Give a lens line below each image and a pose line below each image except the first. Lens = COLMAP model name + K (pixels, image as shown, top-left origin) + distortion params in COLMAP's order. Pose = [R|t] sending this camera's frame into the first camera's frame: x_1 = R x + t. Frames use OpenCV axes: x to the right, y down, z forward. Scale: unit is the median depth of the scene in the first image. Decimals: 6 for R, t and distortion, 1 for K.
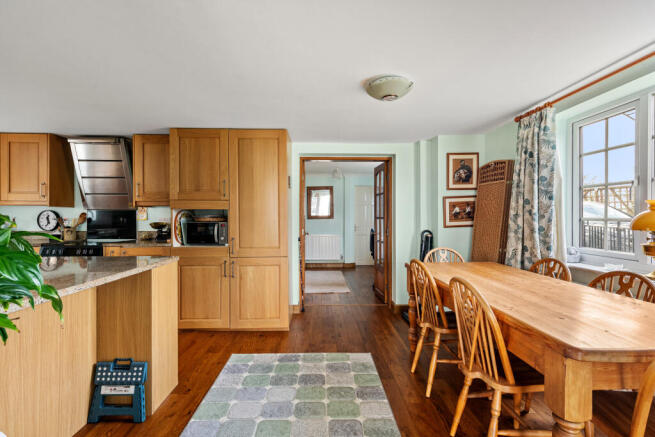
lens RADIAL K [[301.6, 0, 327.3], [0, 301.6, 217.7], [0, 0, 1]] dist [-0.000184, 0.000029]
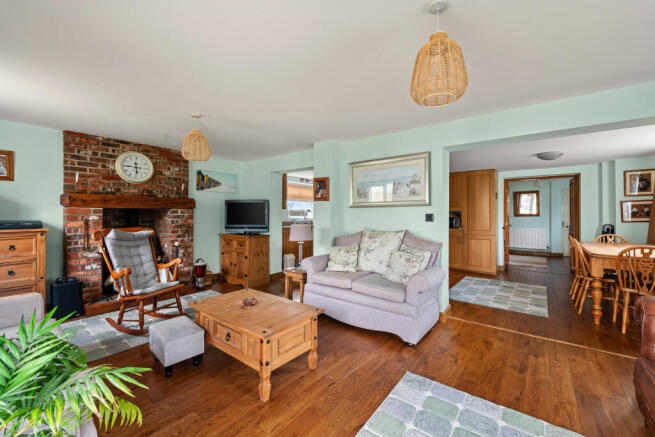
lens RADIAL K [[266.6, 0, 326.9], [0, 266.6, 214.6], [0, 0, 1]] dist [-0.000515, -0.000058]
pose [[0.764873, 0.000447, -0.644181, 0.120682], [-0.002816, 0.999993, -0.002649, 0.002805], [0.644175, 0.003840, 0.764868, -0.852191]]
